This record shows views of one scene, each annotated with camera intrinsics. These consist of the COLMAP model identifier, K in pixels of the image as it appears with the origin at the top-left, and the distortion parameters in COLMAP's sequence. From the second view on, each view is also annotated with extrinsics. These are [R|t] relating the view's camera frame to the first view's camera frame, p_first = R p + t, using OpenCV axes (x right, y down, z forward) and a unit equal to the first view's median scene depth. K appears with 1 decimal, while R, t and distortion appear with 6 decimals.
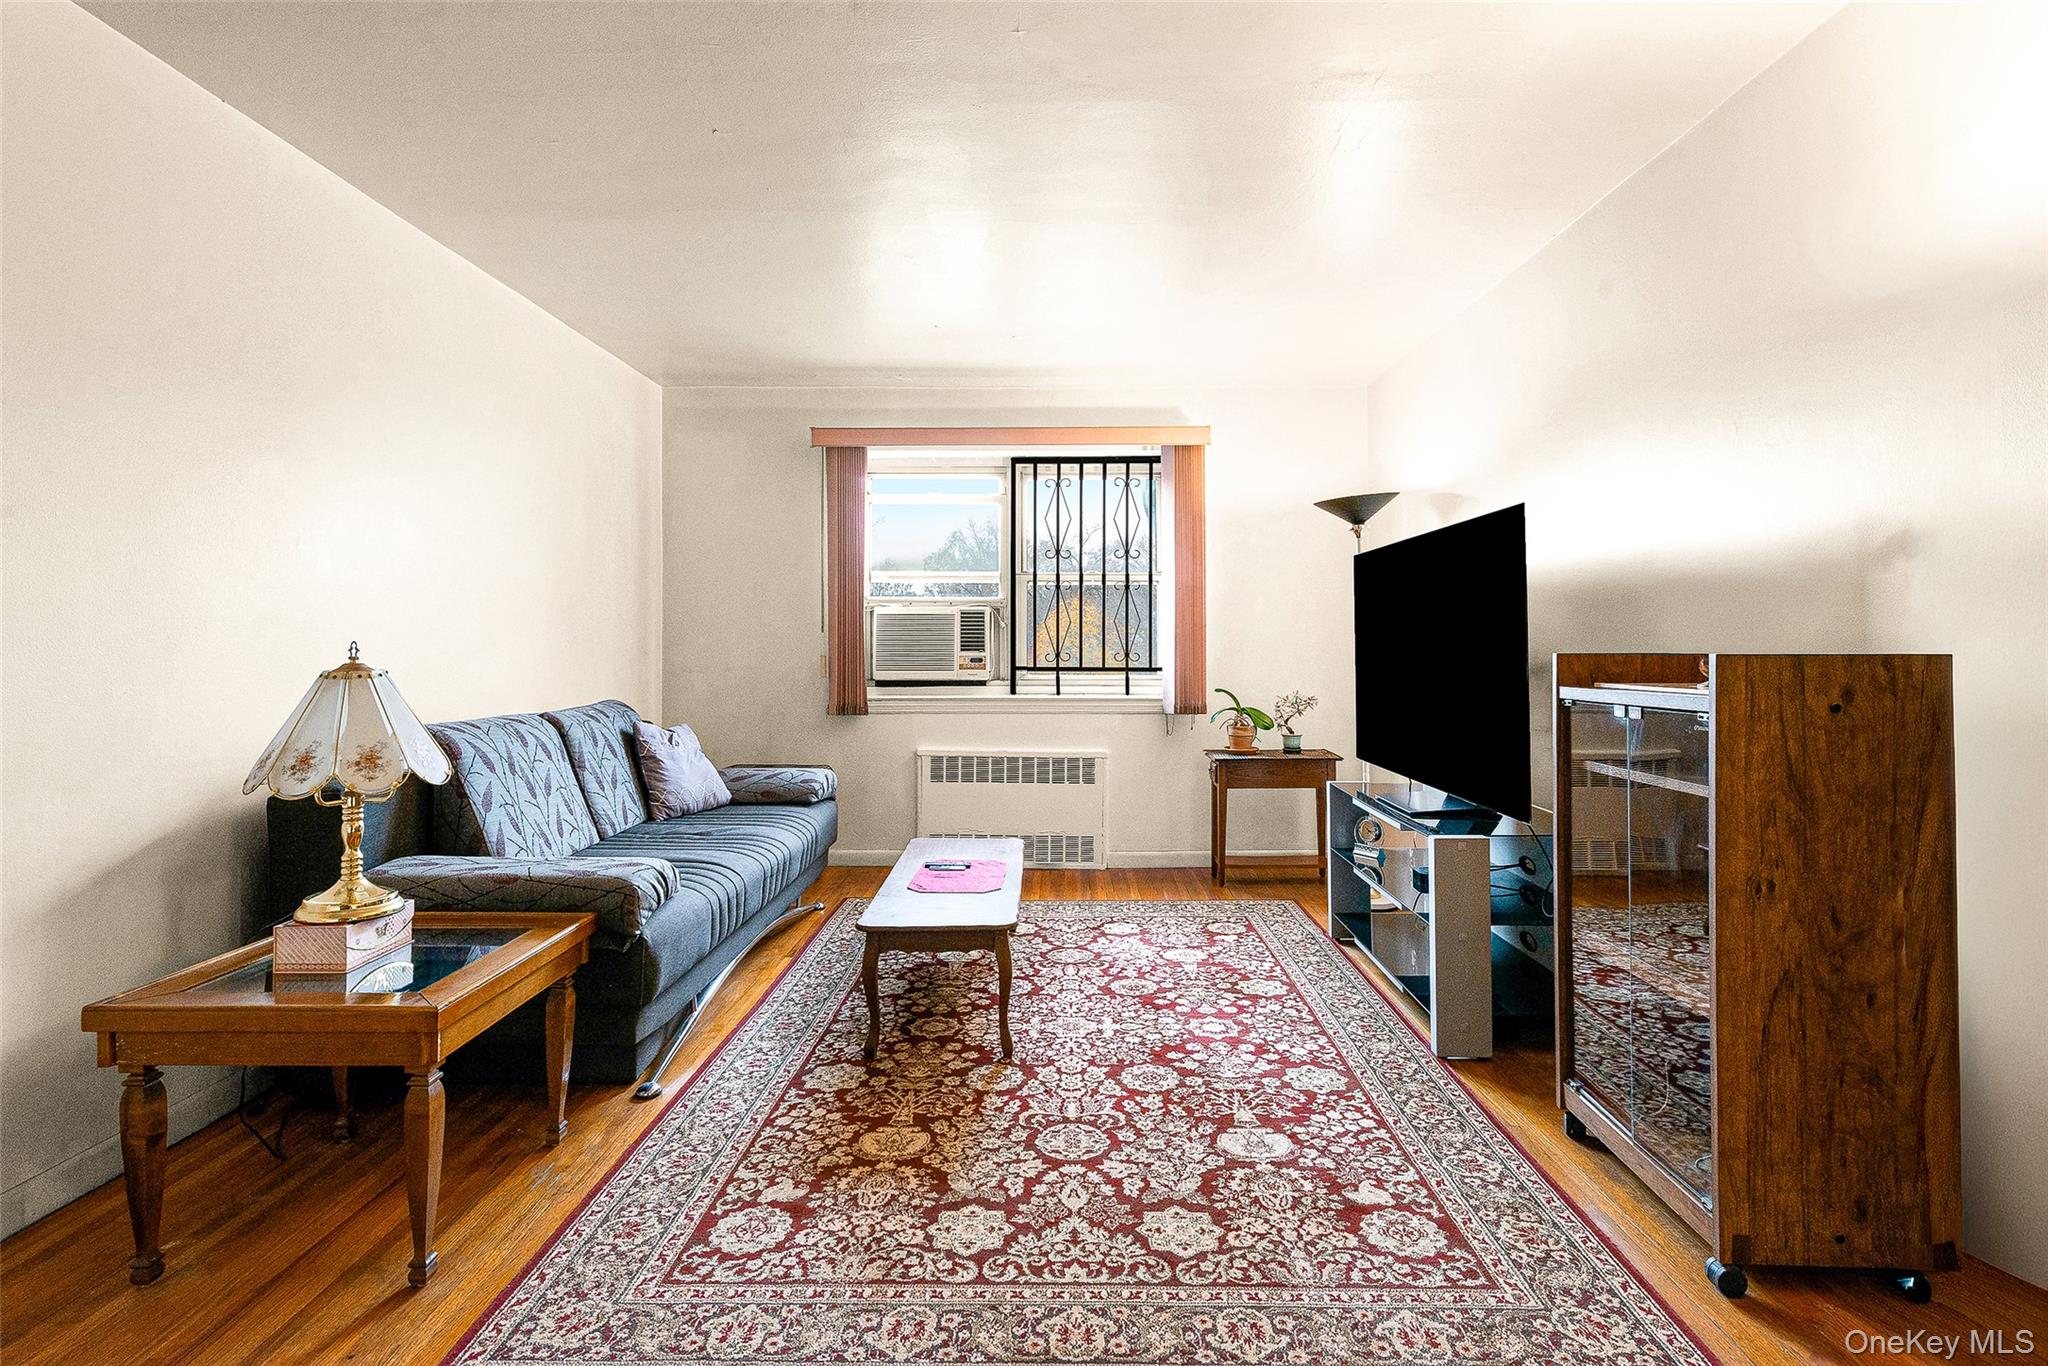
lens RADIAL K [[961.8, 0, 1059.8], [0, 961.8, 649.1], [0, 0, 1]] dist [0.028348, -0.019287]
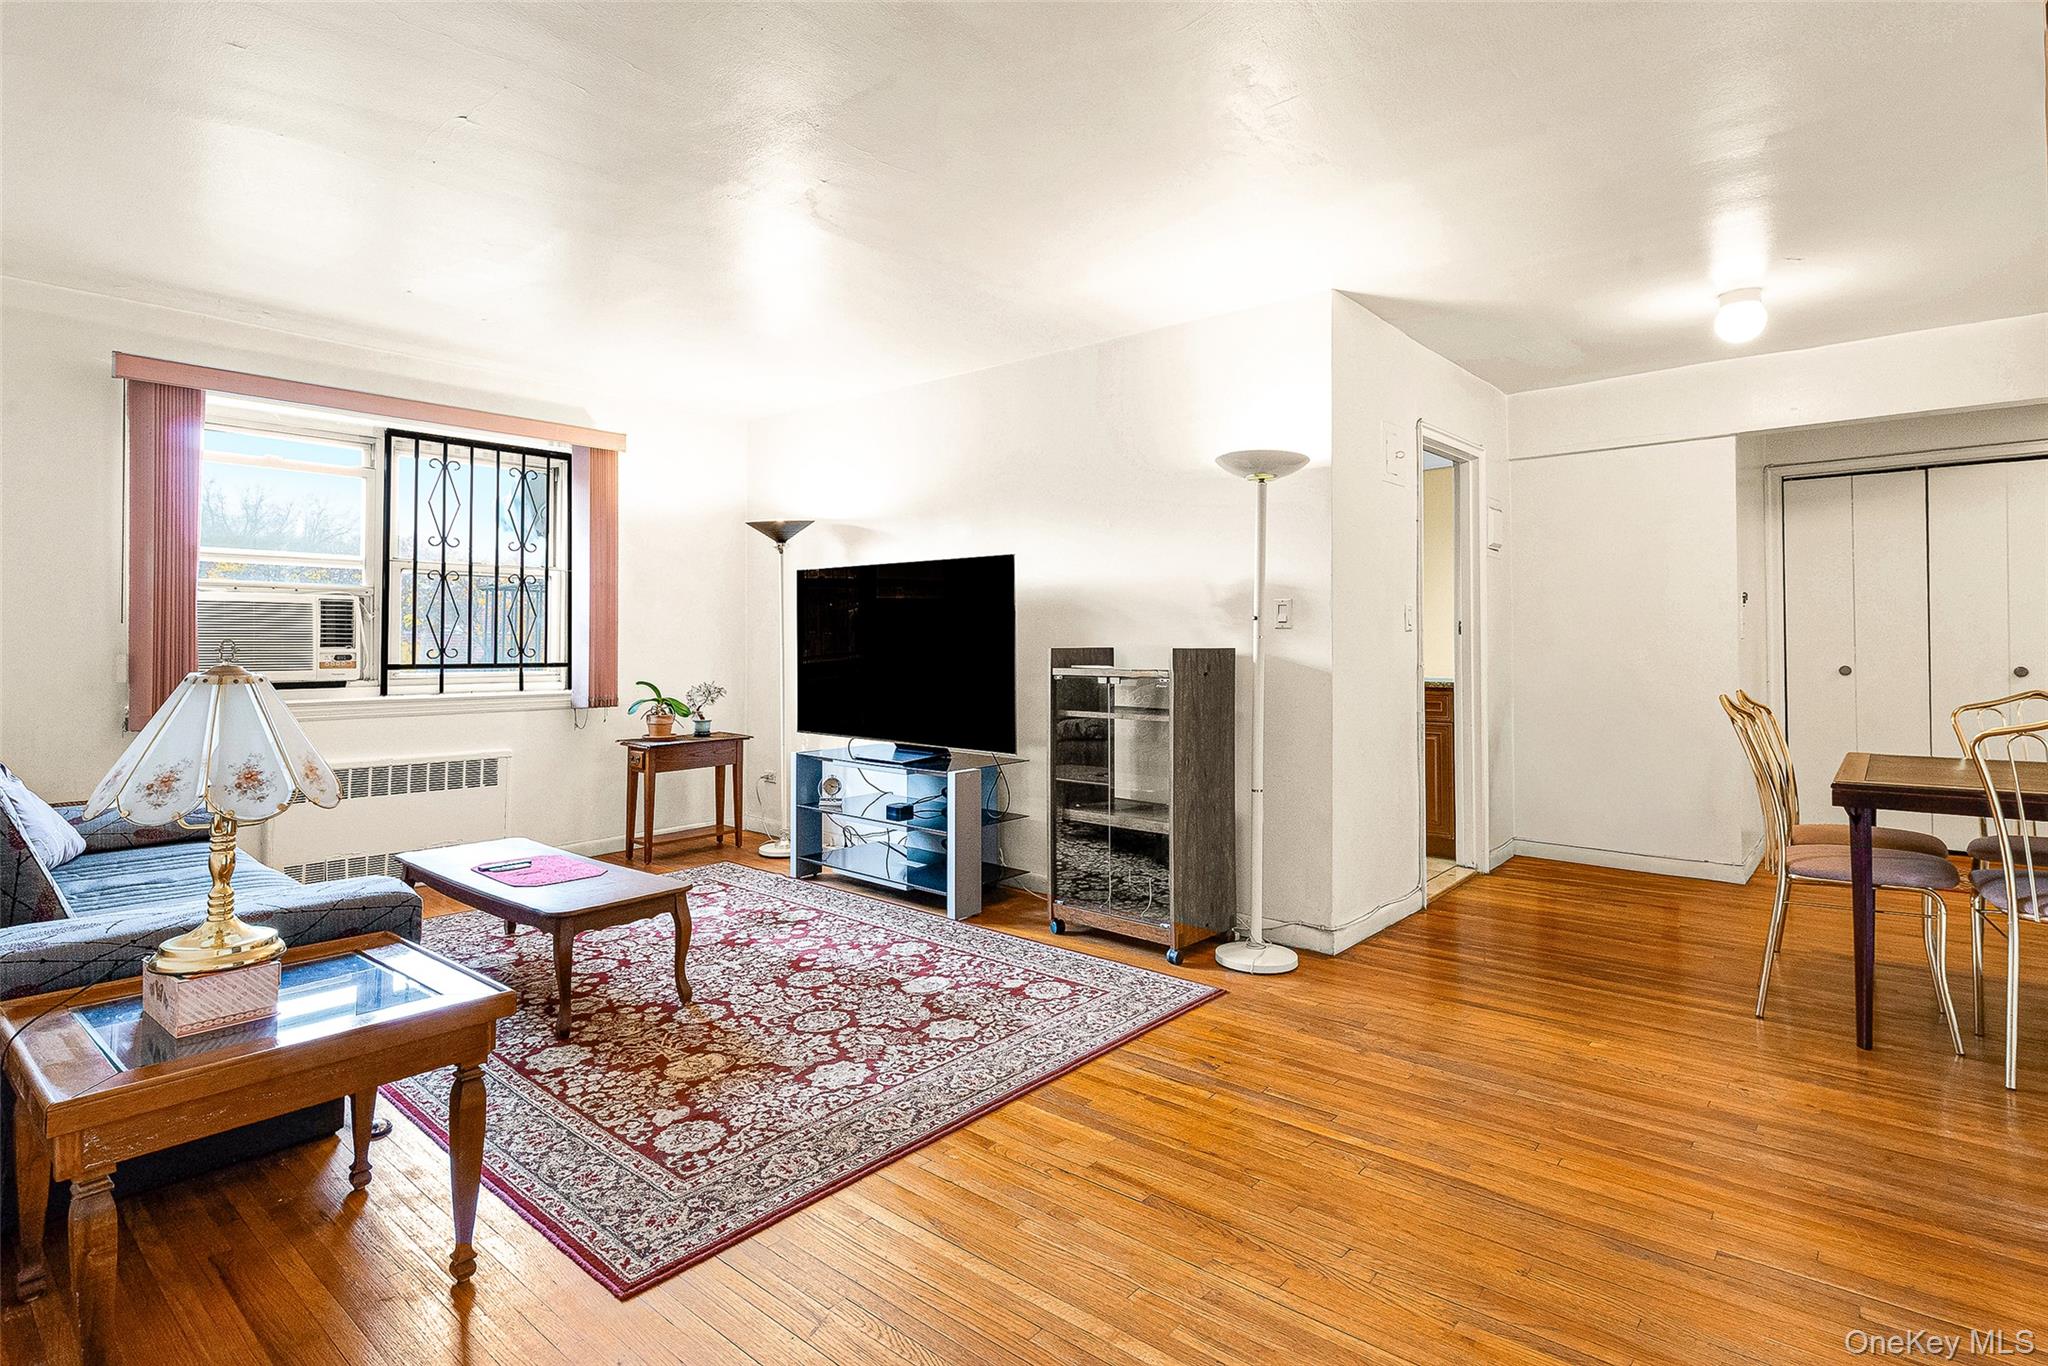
lens RADIAL K [[975.0, 0, 1016.2], [0, 975.0, 629.2], [0, 0, 1]] dist [0.010114, -0.000286]
pose [[0.664656, 0.011562, 0.747060, -0.640894], [-0.001239, 0.999896, -0.014372, -0.003767], [-0.747149, 0.008627, 0.664601, -0.066391]]
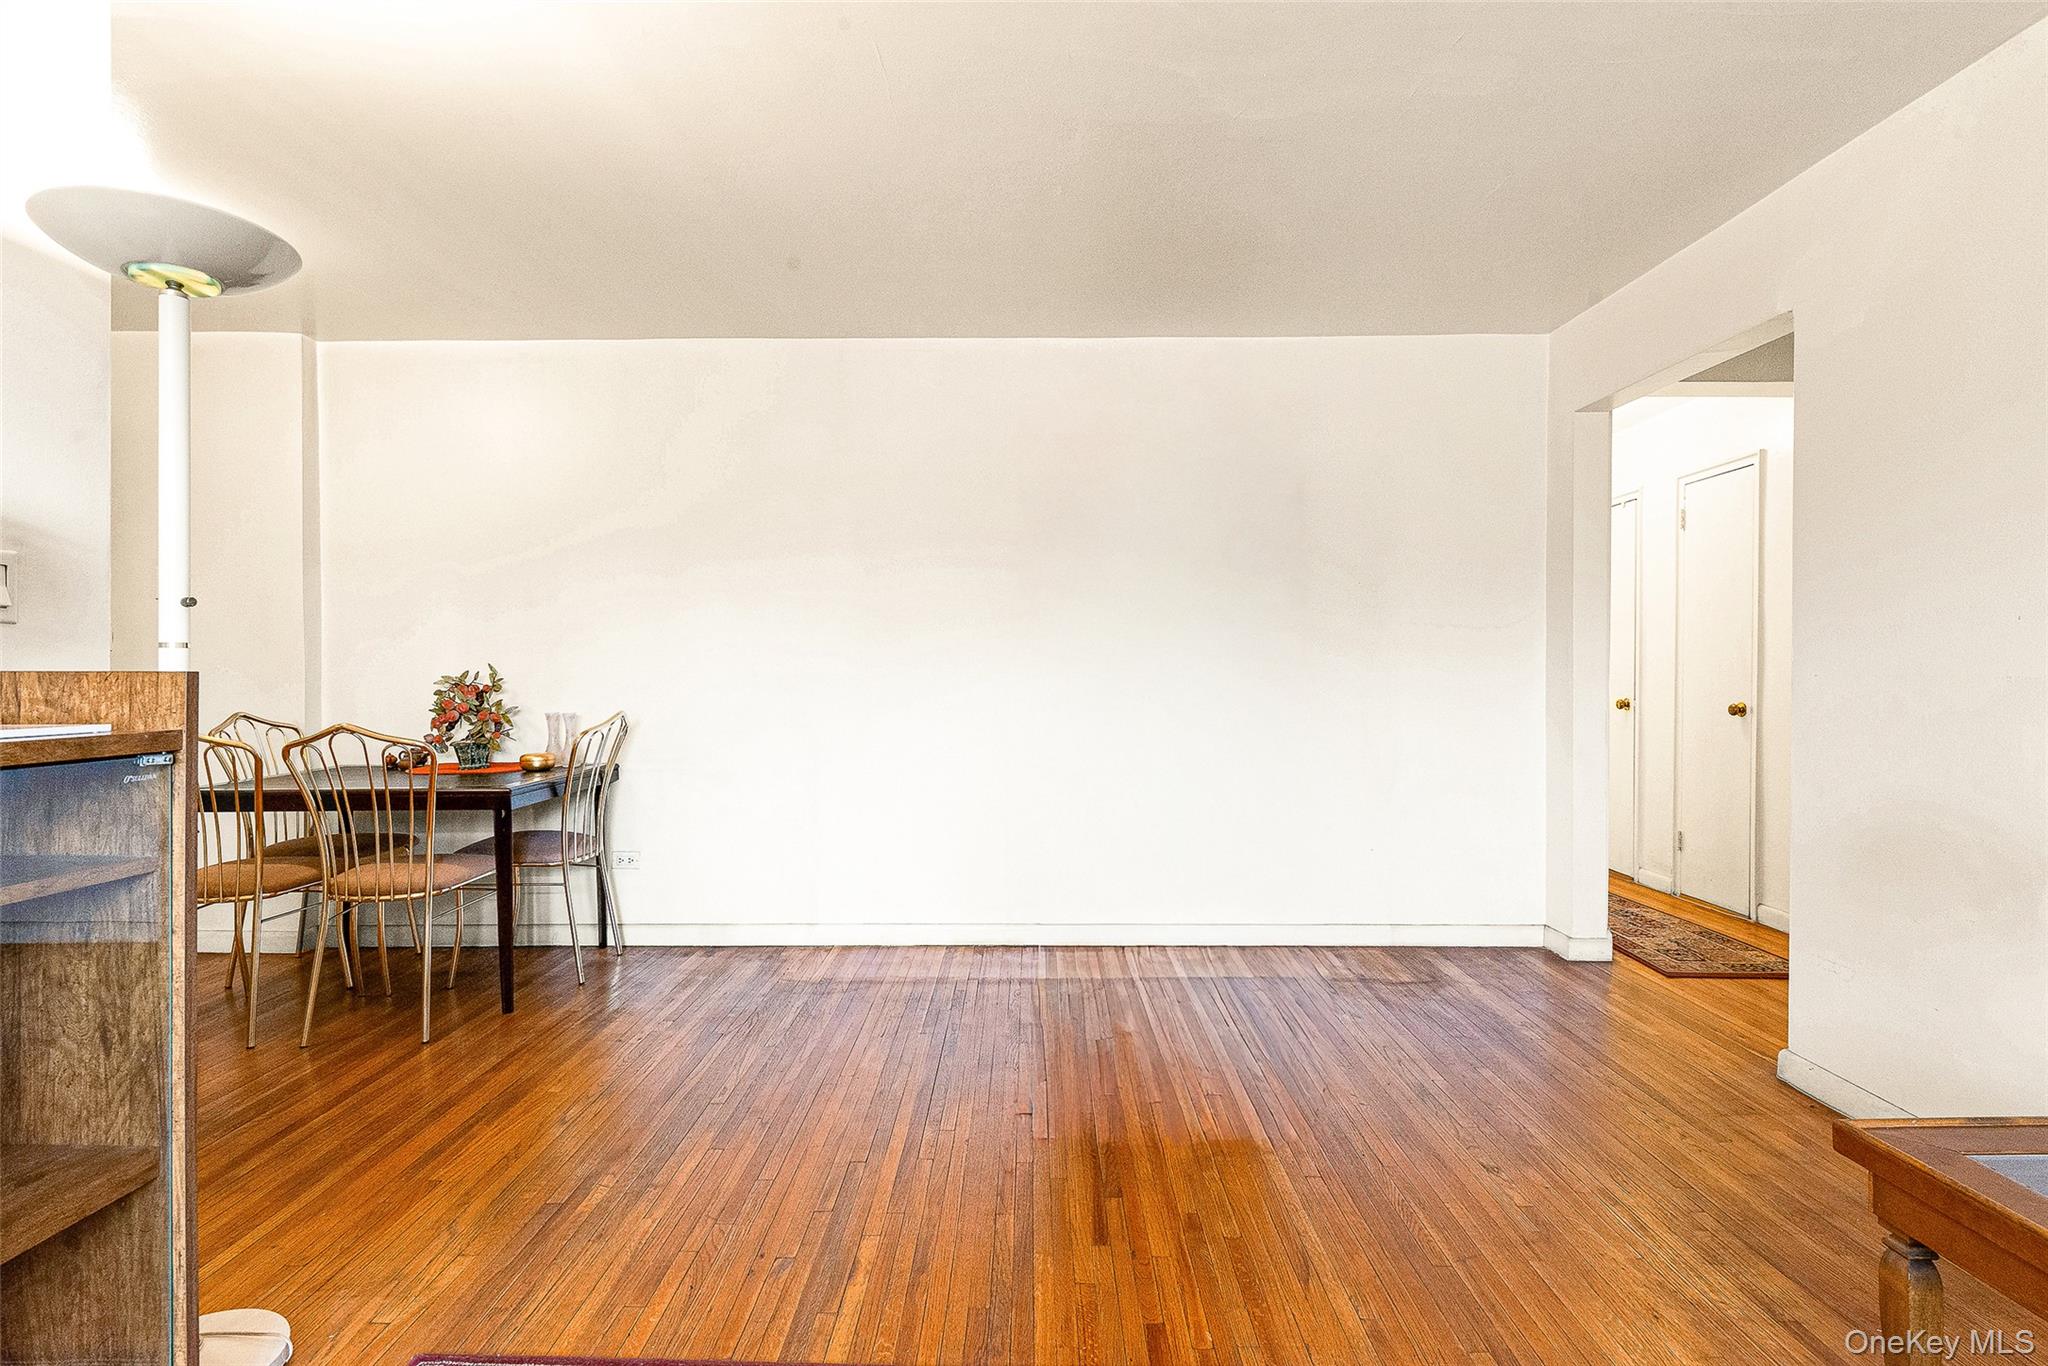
lens RADIAL K [[1004.4, 0, 1046.6], [0, 1004.4, 688.9], [0, 0, 1]] dist [0.019208, -0.012626]
pose [[-0.999975, -0.001101, -0.007038, 0.006989], [-0.001184, 0.999930, 0.011796, 0.005203], [0.007025, 0.011804, -0.999906, 1.082185]]
